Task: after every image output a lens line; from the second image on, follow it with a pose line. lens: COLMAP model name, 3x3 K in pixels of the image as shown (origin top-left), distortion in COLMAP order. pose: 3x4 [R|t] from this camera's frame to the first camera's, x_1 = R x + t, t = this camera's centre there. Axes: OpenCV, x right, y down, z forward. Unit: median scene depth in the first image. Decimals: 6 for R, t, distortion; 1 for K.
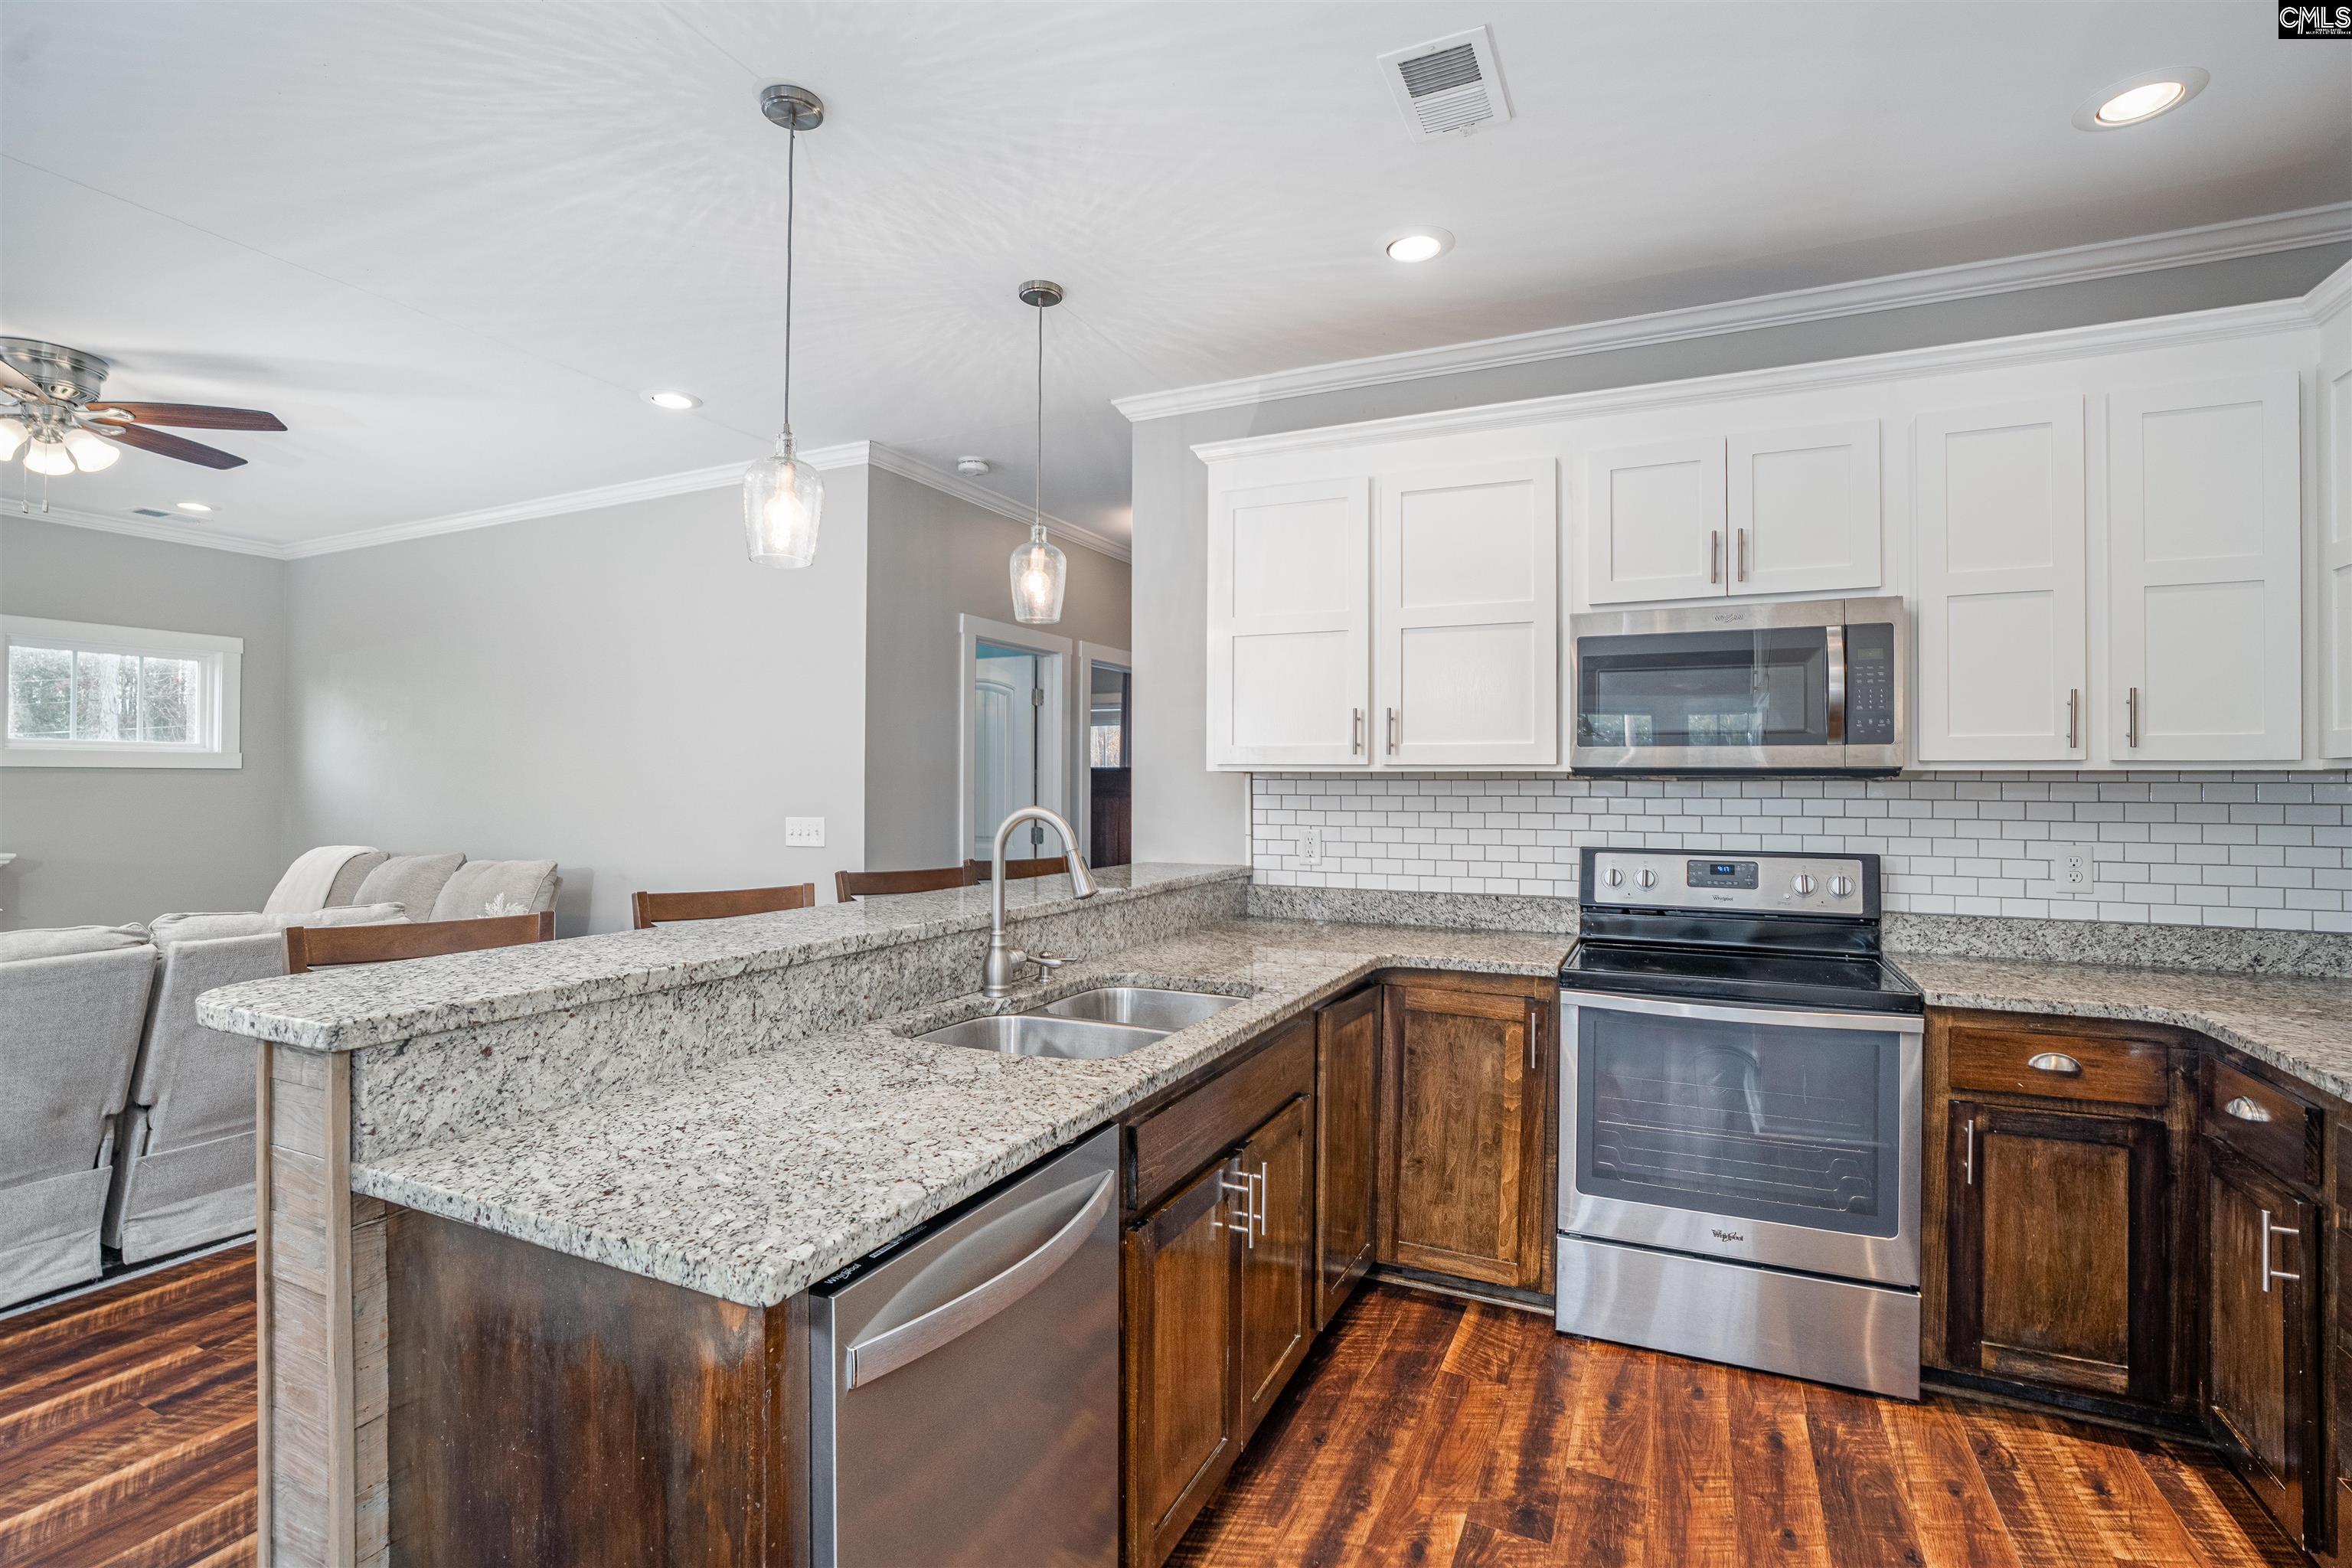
lens RADIAL K [[1105.4, 0, 1161.2], [0, 1105.4, 781.8], [0, 0, 1]] dist [-0.036050, 0.025268]
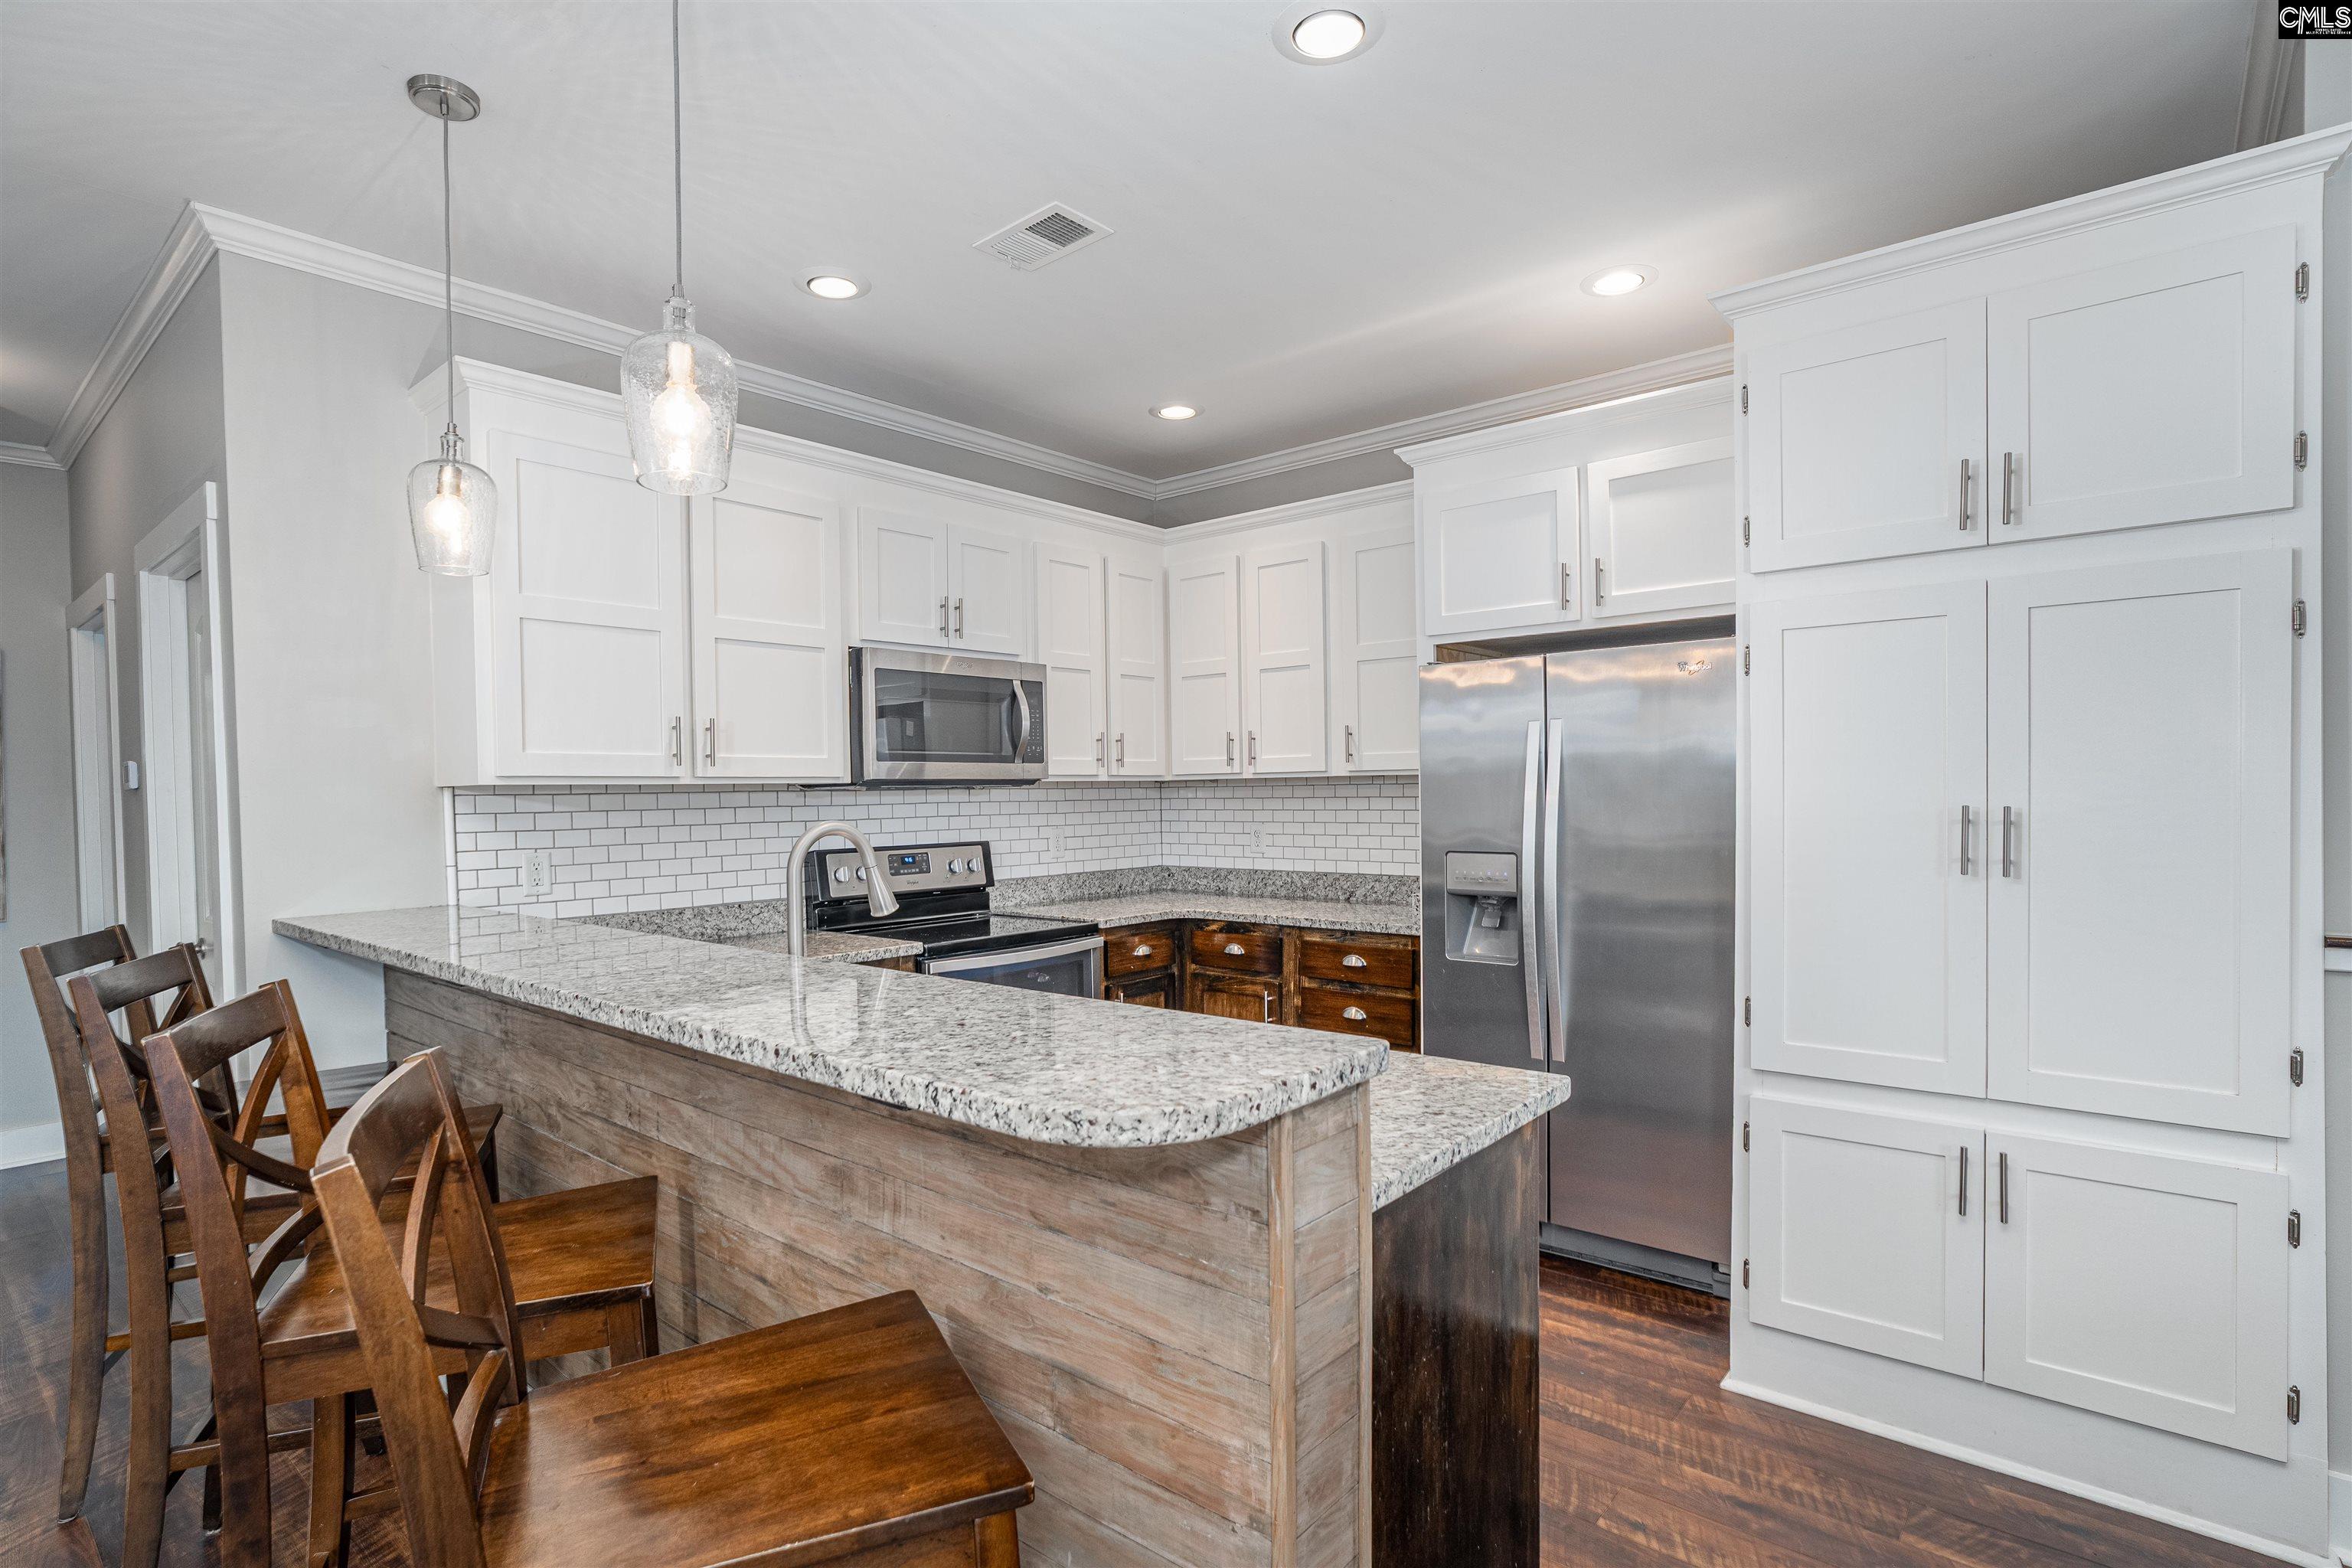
lens RADIAL K [[1156.3, 0, 1172.6], [0, 1156.3, 822.2], [0, 0, 1]] dist [-0.000803, -0.000122]
pose [[0.273041, -0.034540, 0.961382, -0.717421], [0.014859, 0.999387, 0.031686, -0.001614], [-0.961888, 0.005633, 0.273387, 0.358980]]
